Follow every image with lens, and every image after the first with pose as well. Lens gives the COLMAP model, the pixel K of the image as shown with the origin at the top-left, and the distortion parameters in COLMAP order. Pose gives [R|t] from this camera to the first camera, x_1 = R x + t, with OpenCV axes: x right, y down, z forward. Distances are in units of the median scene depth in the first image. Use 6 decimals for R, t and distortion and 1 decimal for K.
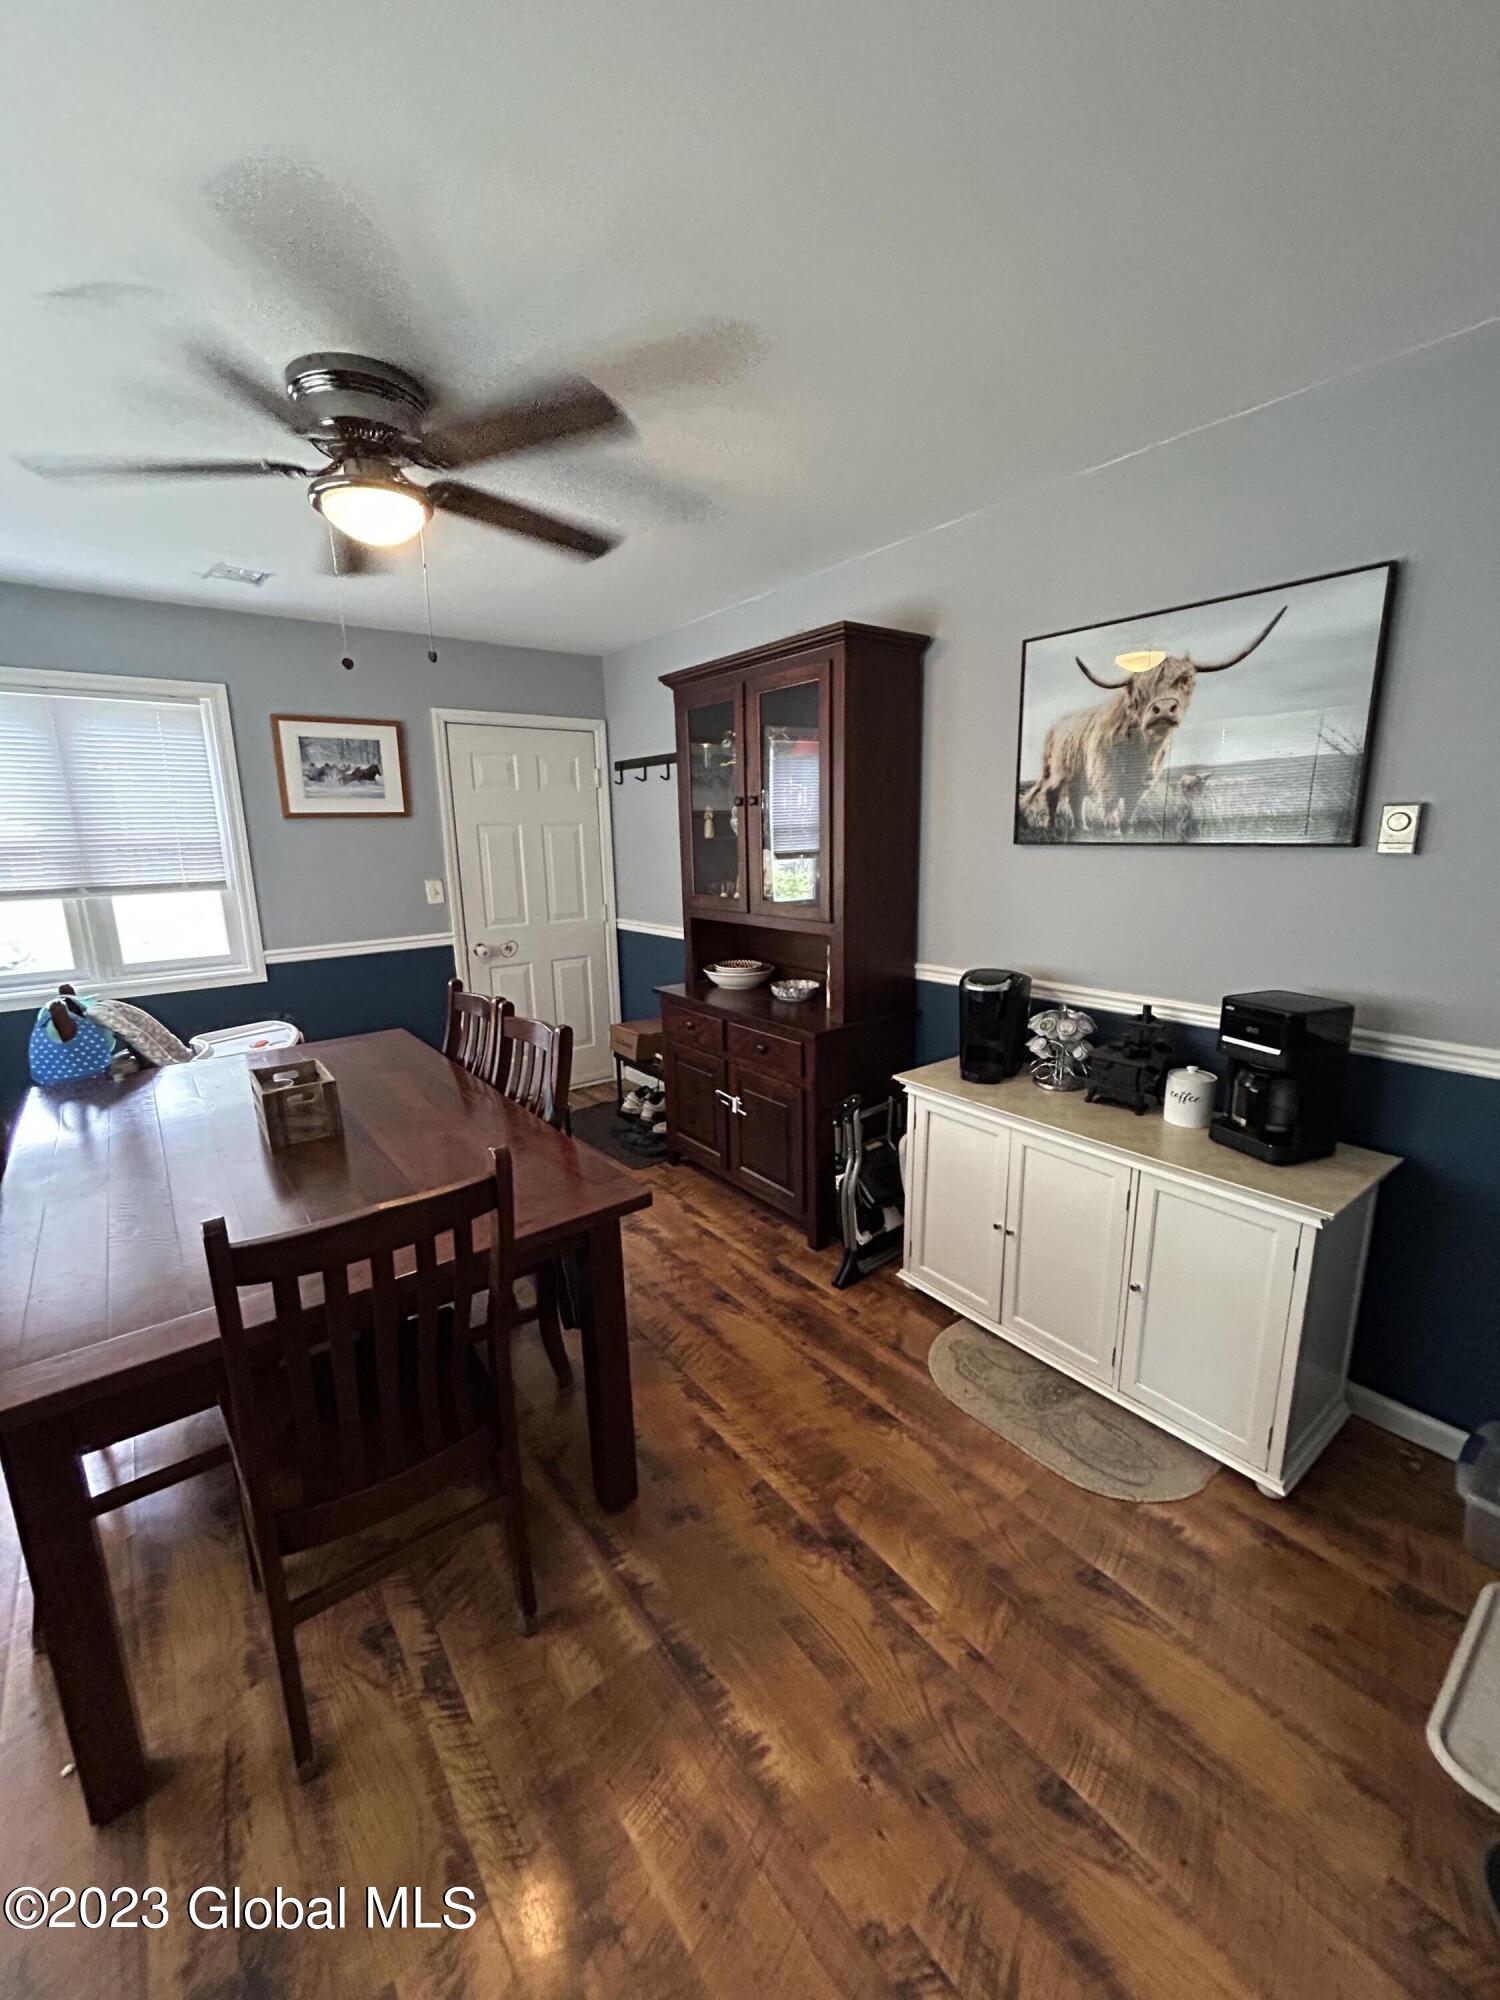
lens RADIAL K [[803.5, 0, 749.0], [0, 803.5, 1000.6], [0, 0, 1]] dist [0.000735, 0.000723]
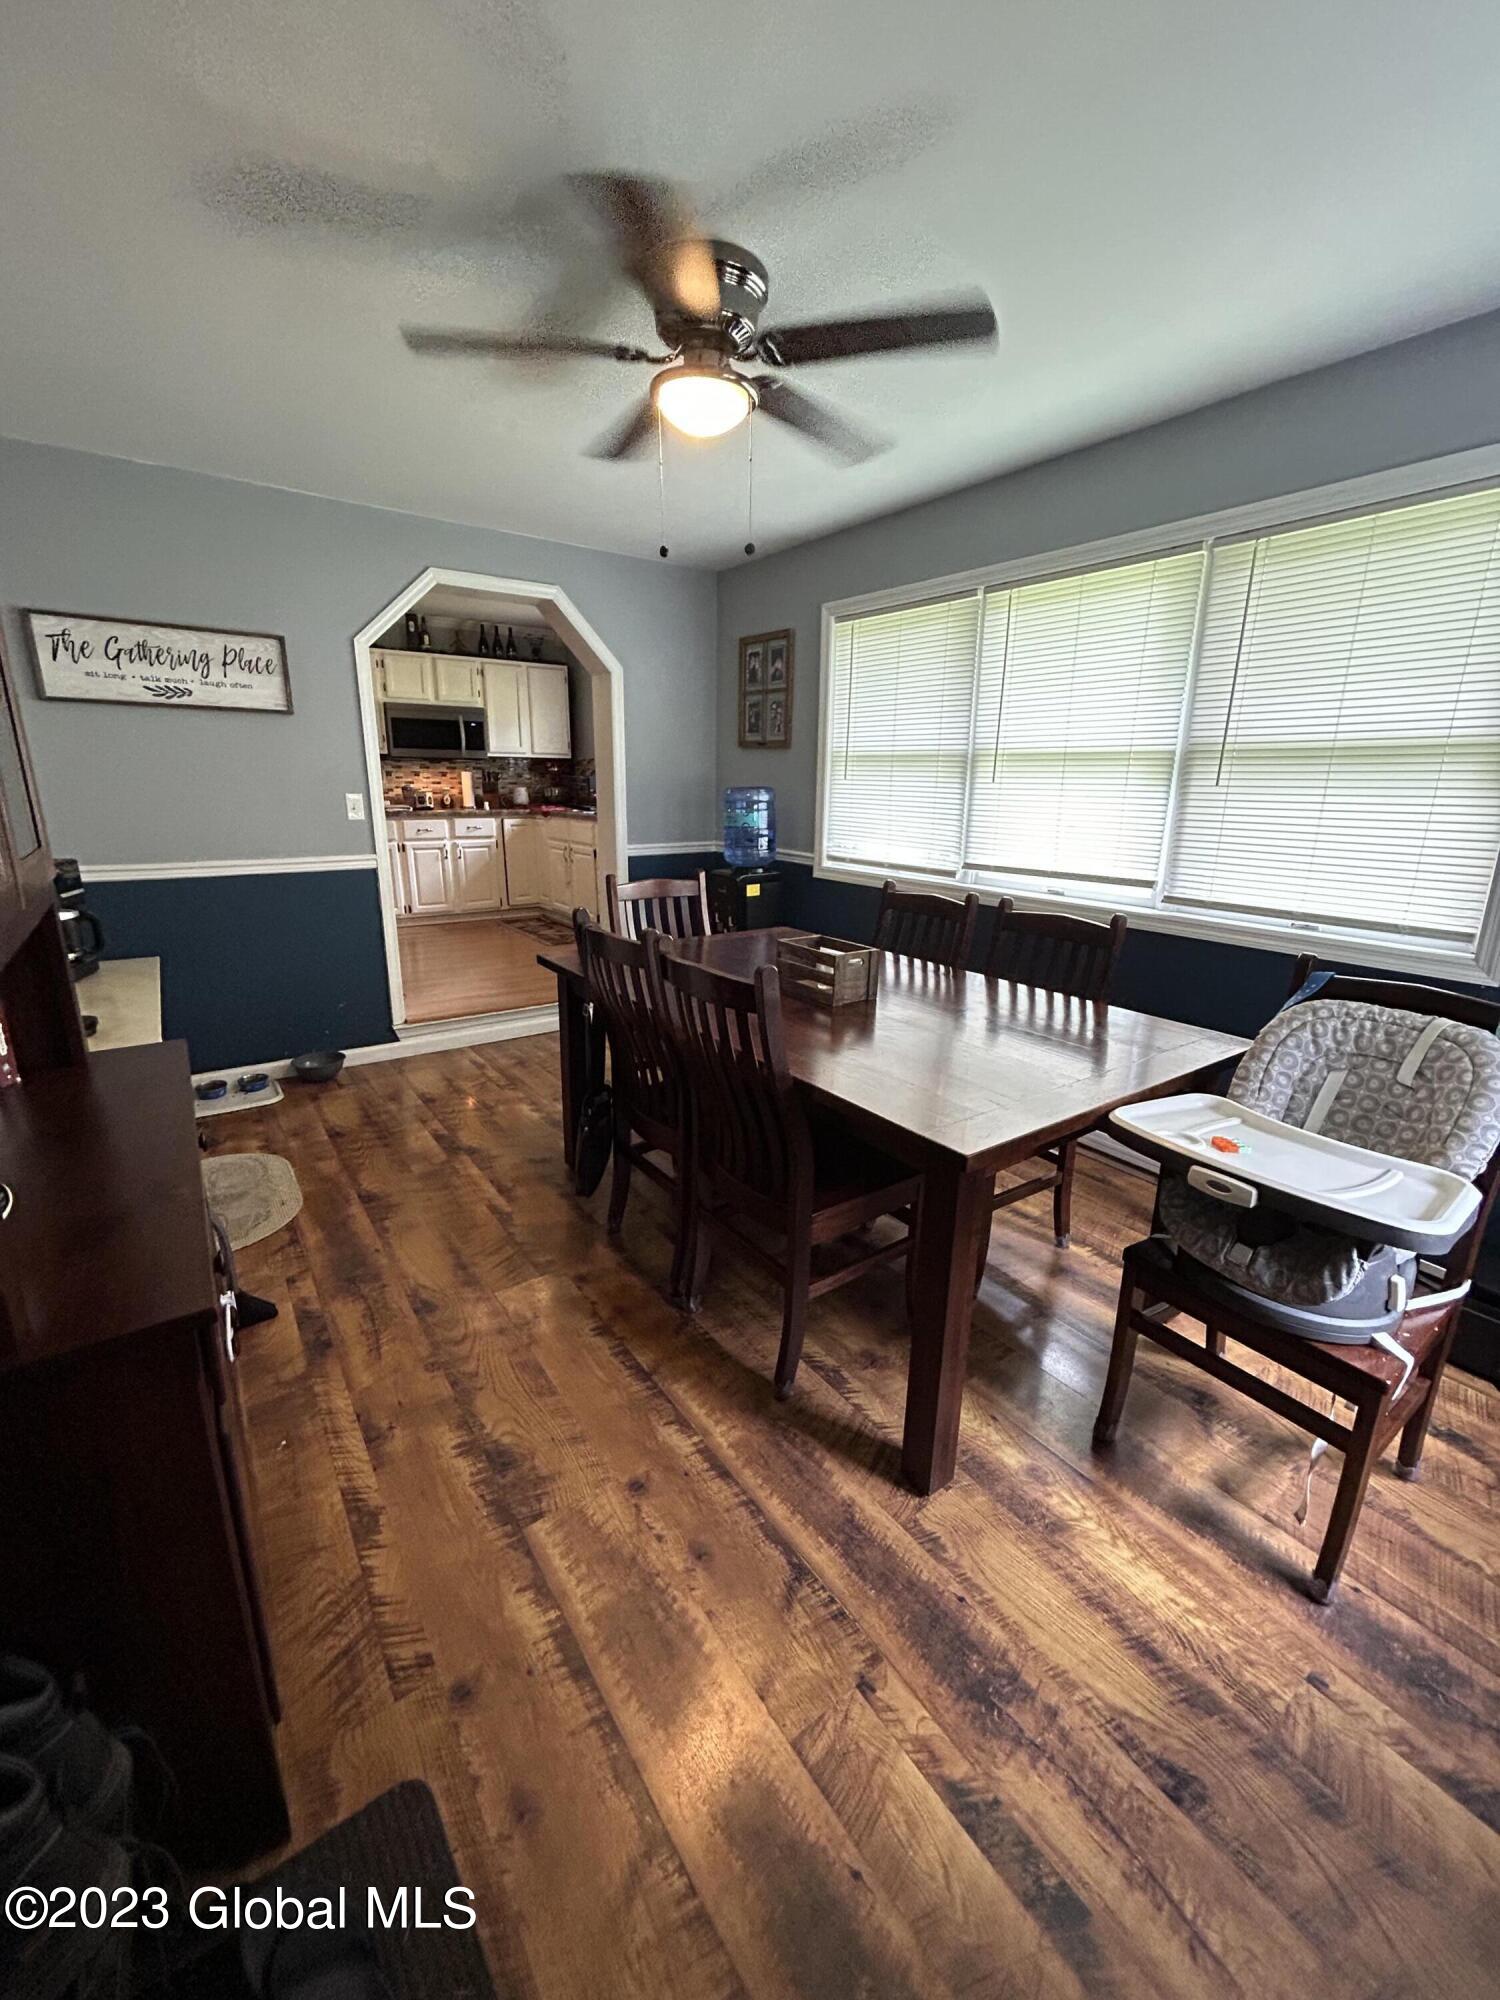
lens RADIAL K [[803.5, 0, 750.7], [0, 803.5, 991.1], [0, 0, 1]] dist [0.000735, 0.000723]
pose [[-0.999523, -0.001972, 0.030832, -0.405375], [0.012291, 0.890209, 0.455386, -0.293497], [-0.028345, 0.455547, -0.889760, 1.645421]]
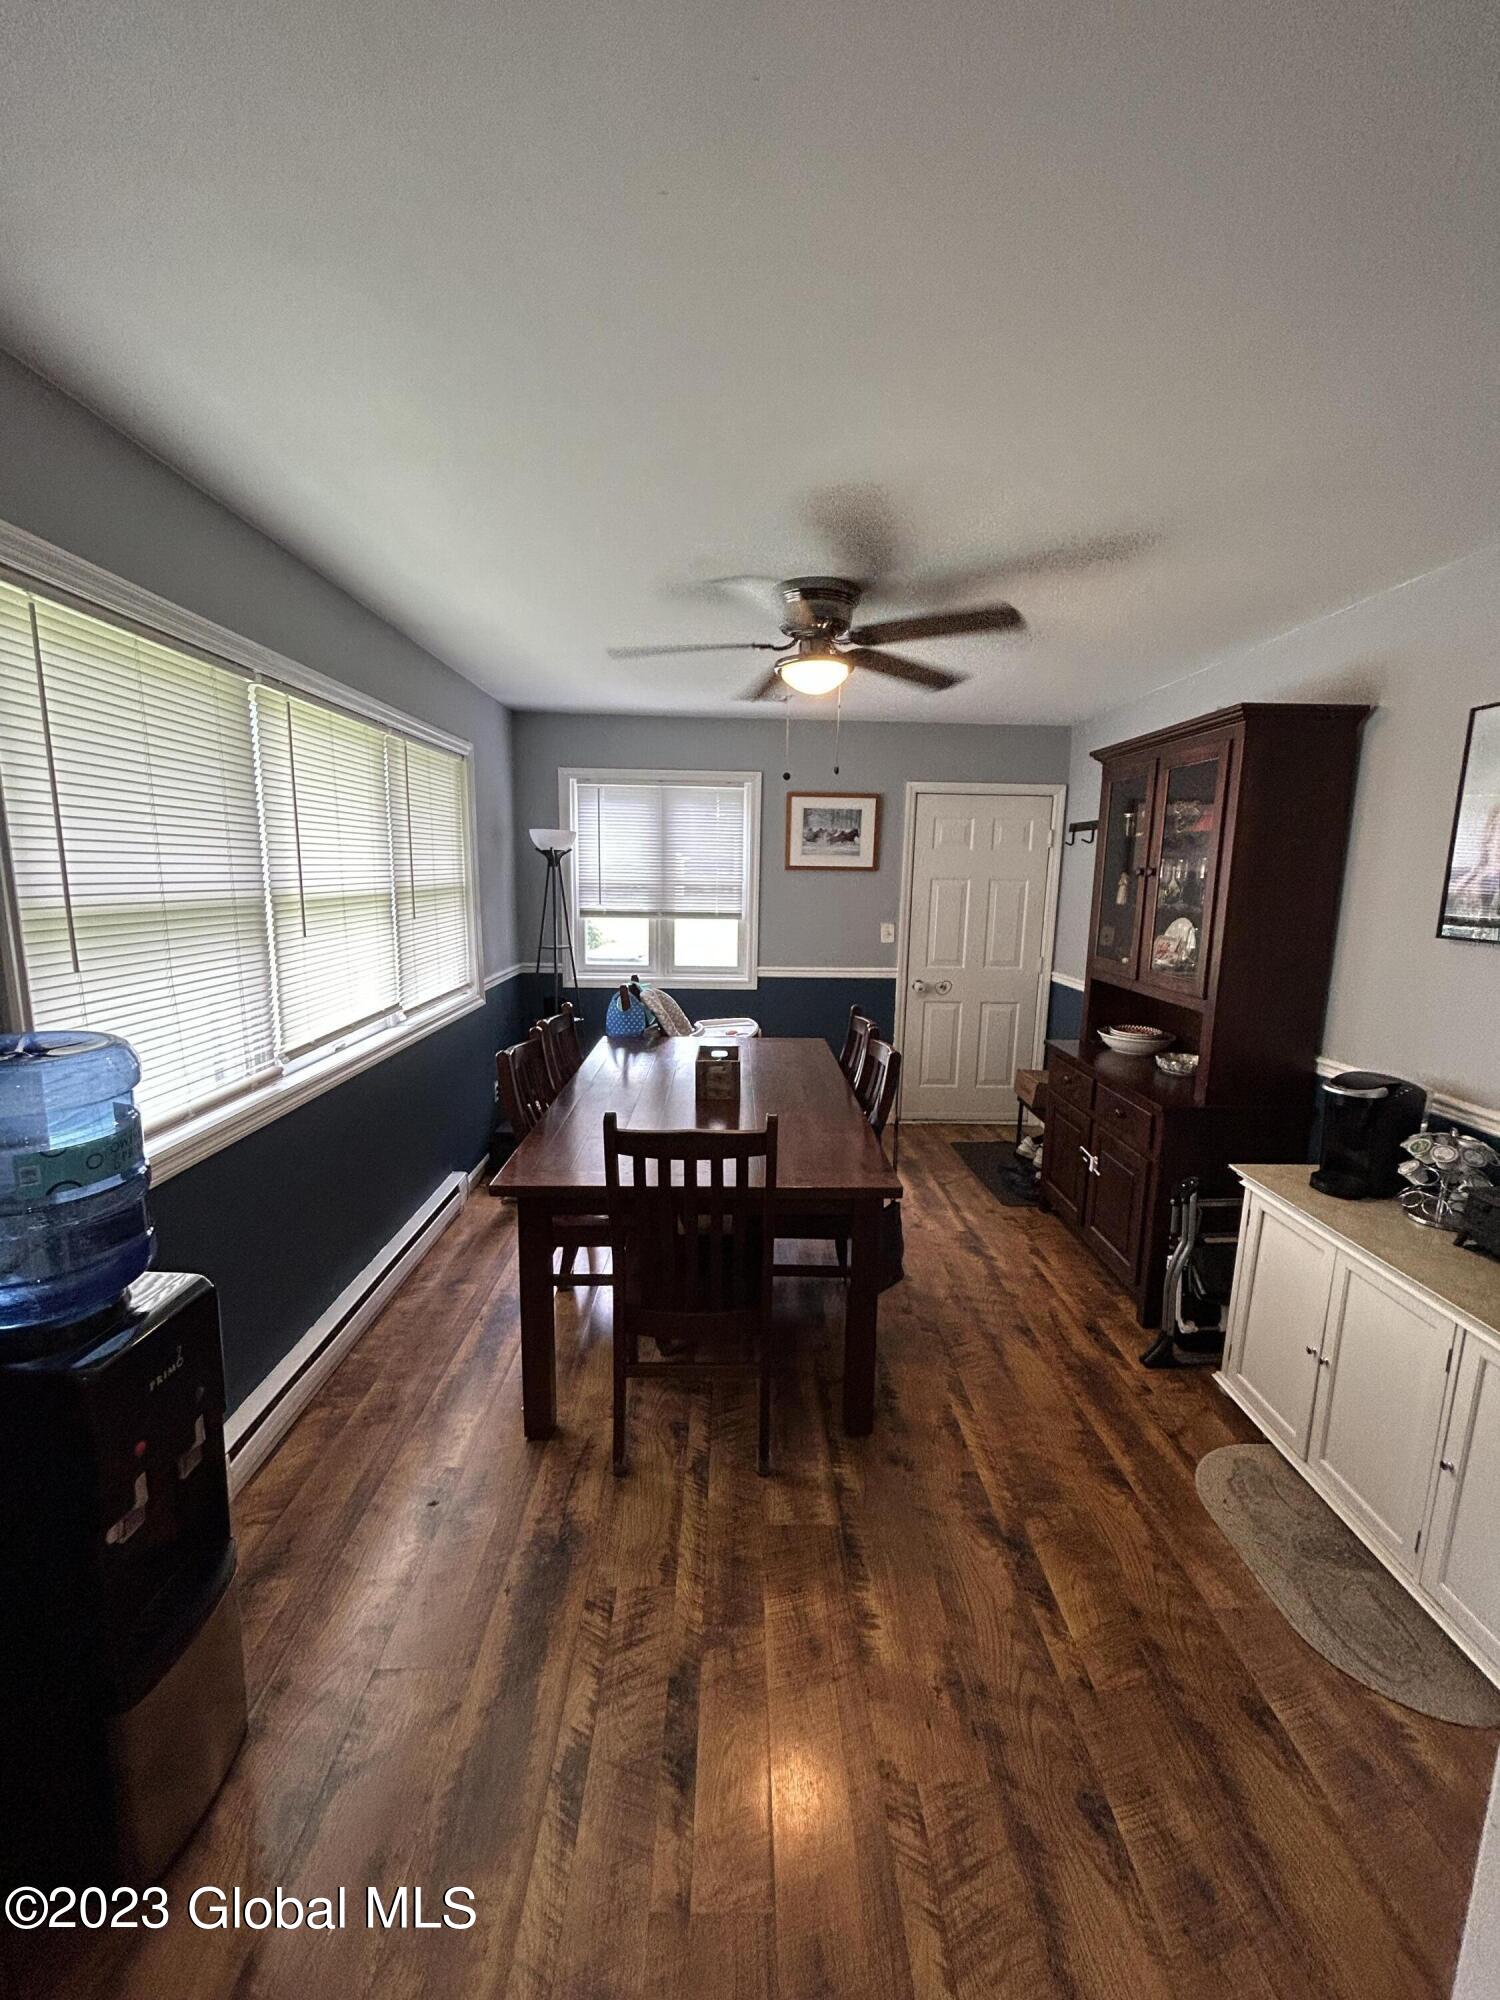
lens RADIAL K [[803.5, 0, 751.2], [0, 803.5, 1001.2], [0, 0, 1]] dist [0.000735, 0.000723]
pose [[0.801794, 0.131485, -0.582957, 0.255688], [-0.158541, 0.987341, 0.004638, -0.013463], [0.576187, 0.088704, 0.812490, -0.129136]]
